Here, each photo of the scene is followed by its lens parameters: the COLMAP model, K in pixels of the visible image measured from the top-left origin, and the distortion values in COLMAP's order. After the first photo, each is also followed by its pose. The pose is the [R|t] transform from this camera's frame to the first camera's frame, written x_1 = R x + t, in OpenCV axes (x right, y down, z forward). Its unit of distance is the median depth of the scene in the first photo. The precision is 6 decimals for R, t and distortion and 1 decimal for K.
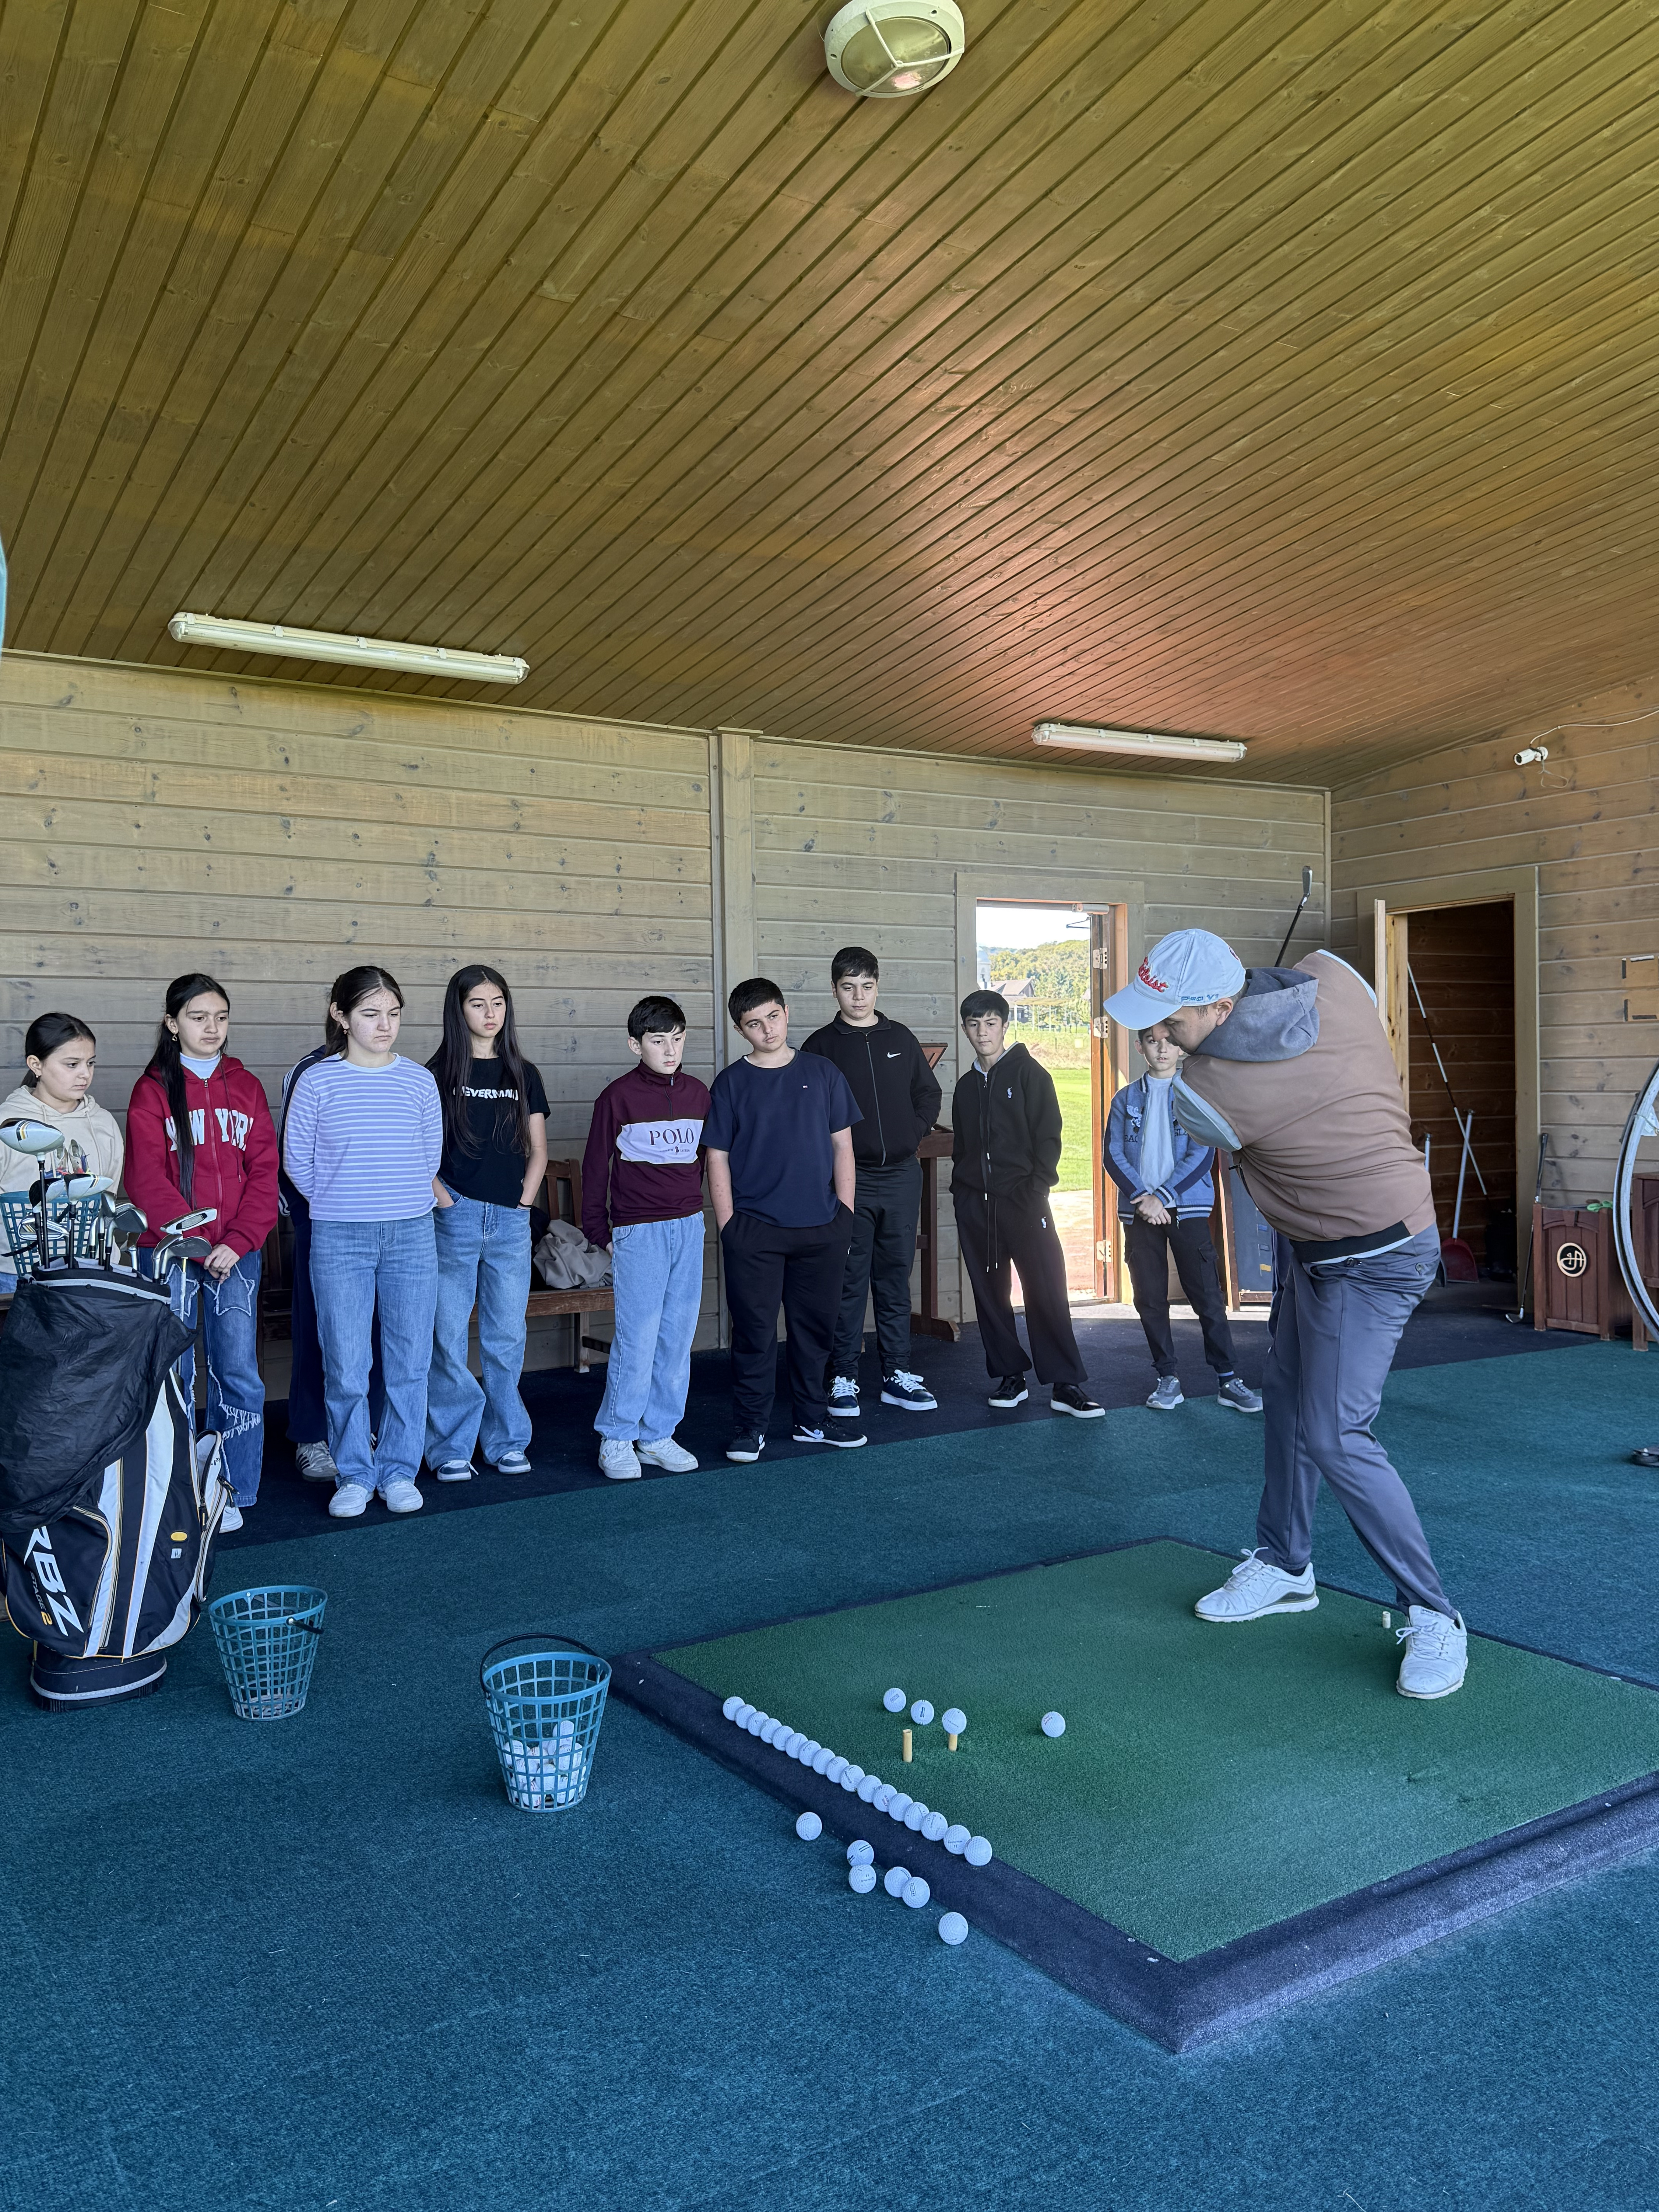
lens RADIAL K [[1719.1, 0, 829.5], [0, 1719.1, 1106.0], [0, 0, 1]] dist [0.203471, -0.440728]
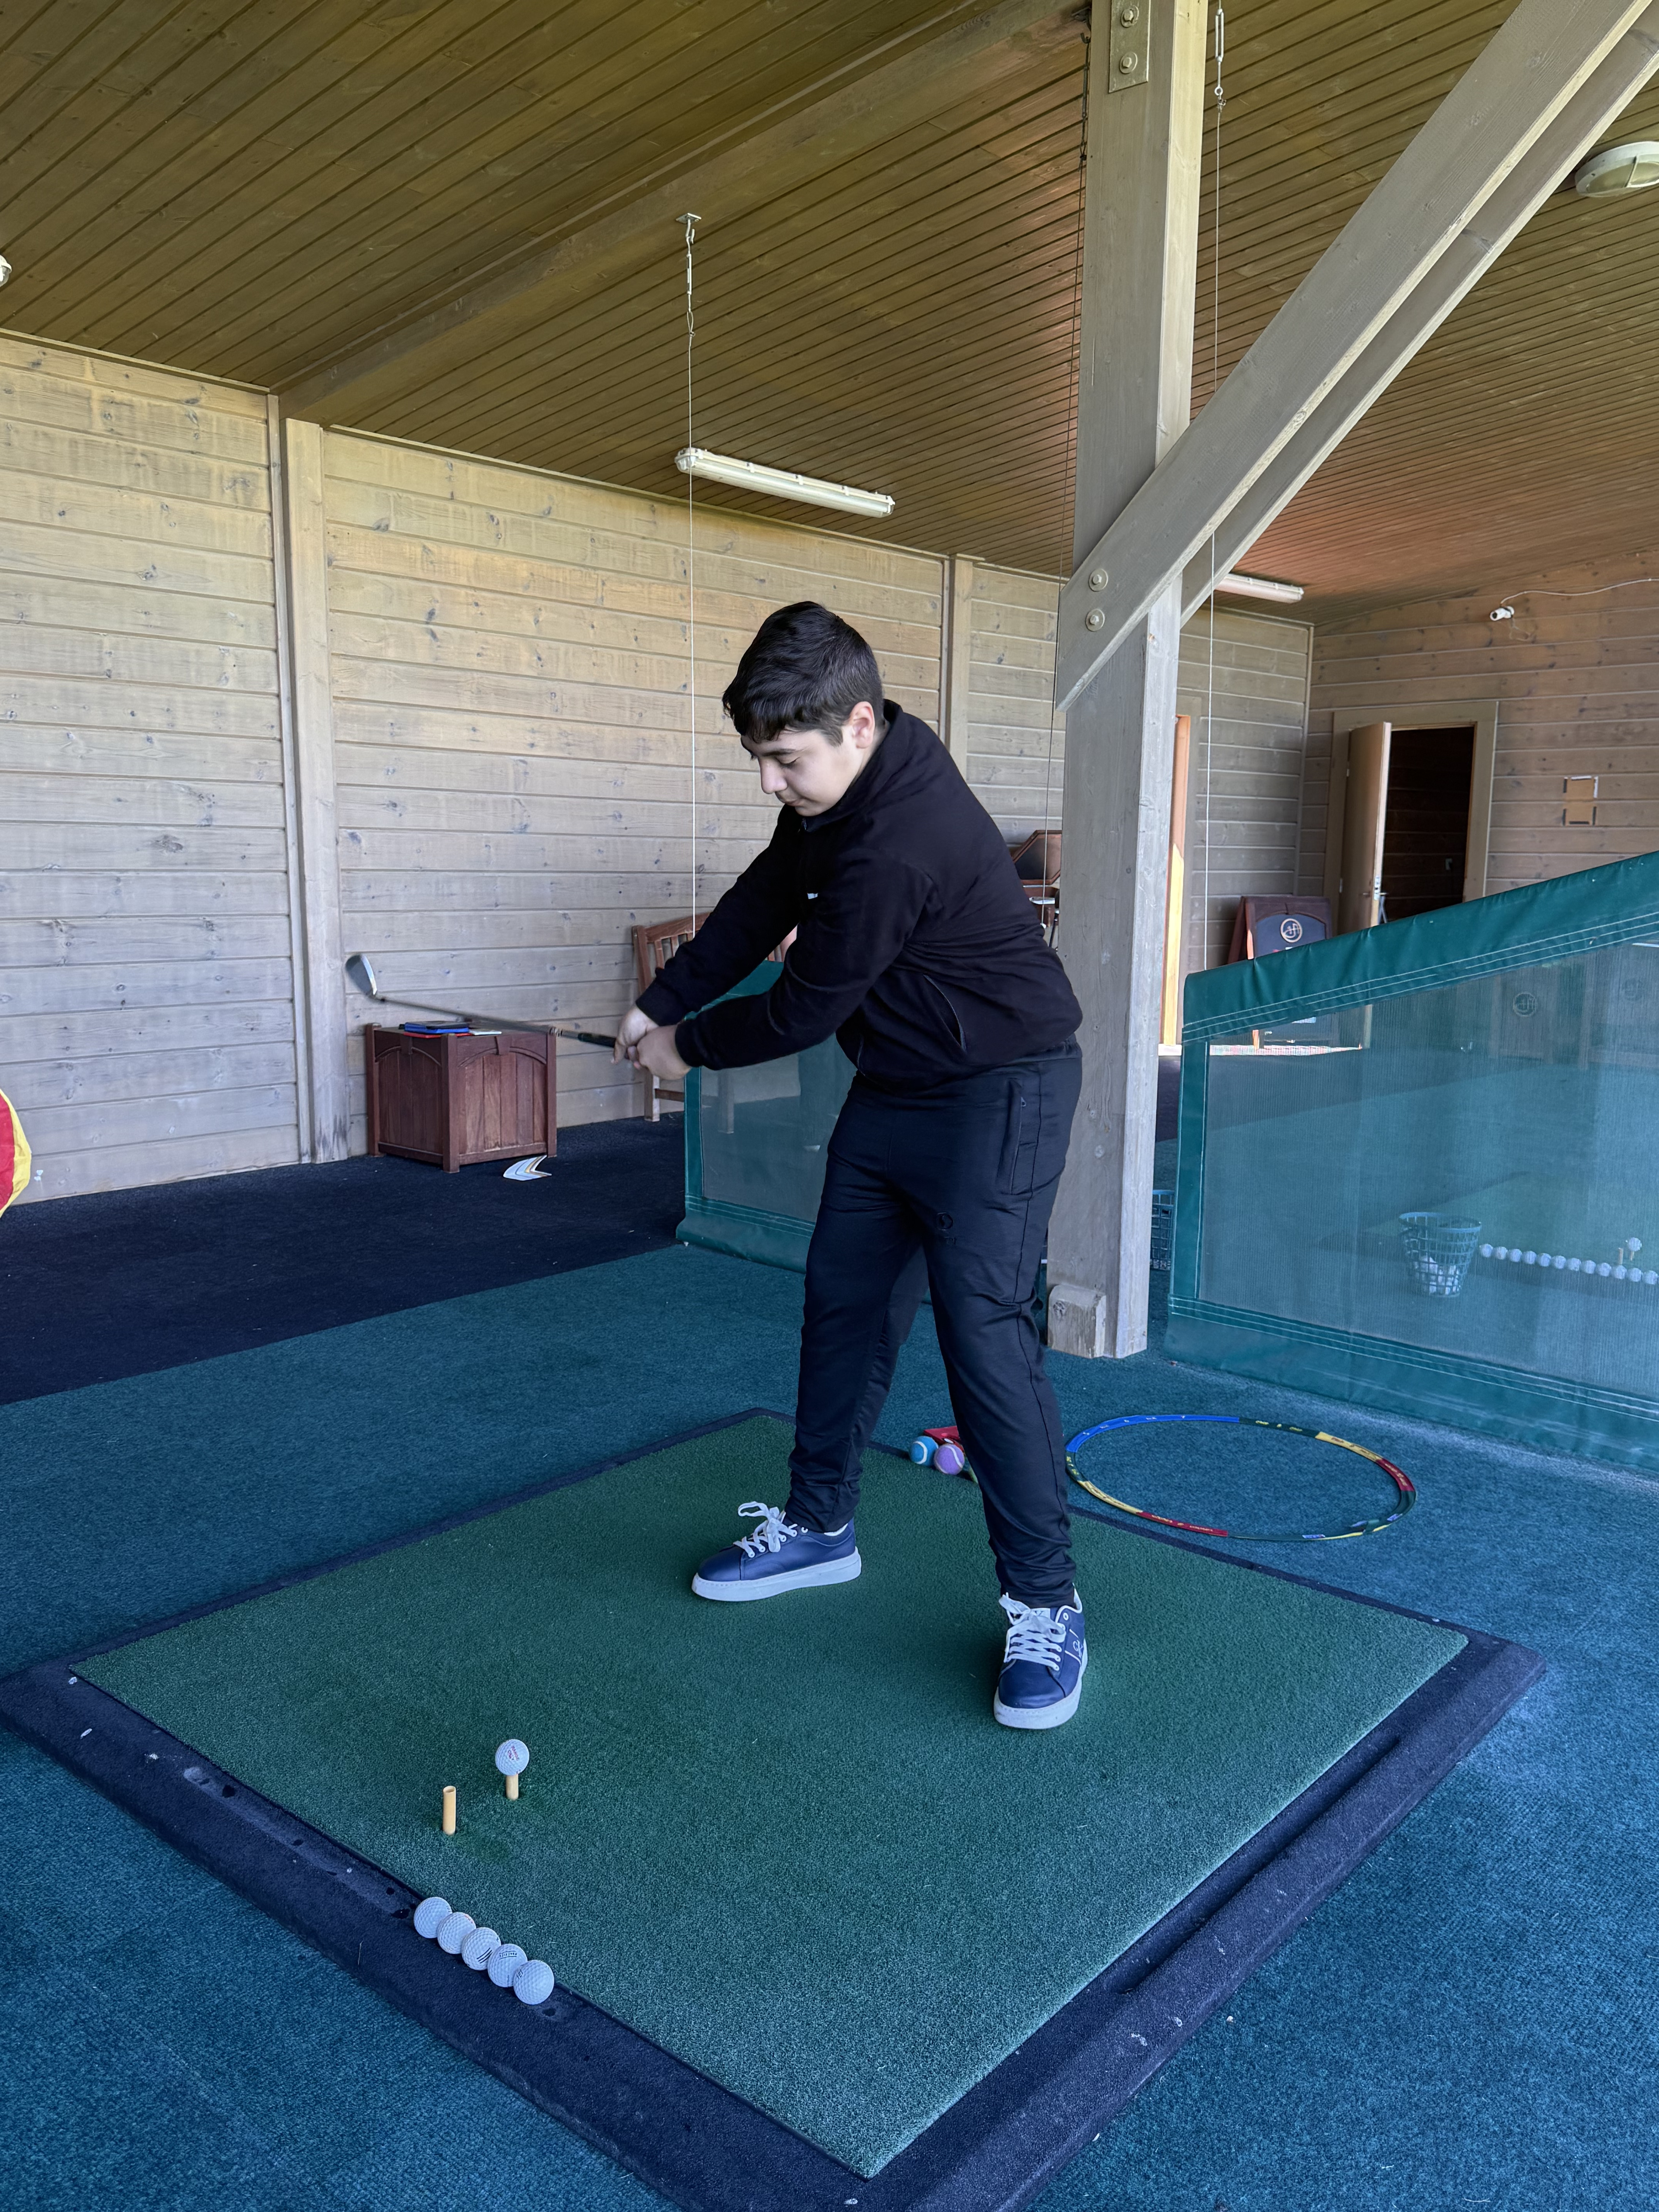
lens RADIAL K [[1719.1, 0, 829.5], [0, 1719.1, 1106.0], [0, 0, 1]] dist [0.203471, -0.440728]
pose [[0.966391, -0.011928, 0.256802, -0.478197], [-0.021007, 0.991918, 0.125127, 0.008419], [-0.256219, -0.126316, 0.958330, -0.175825]]
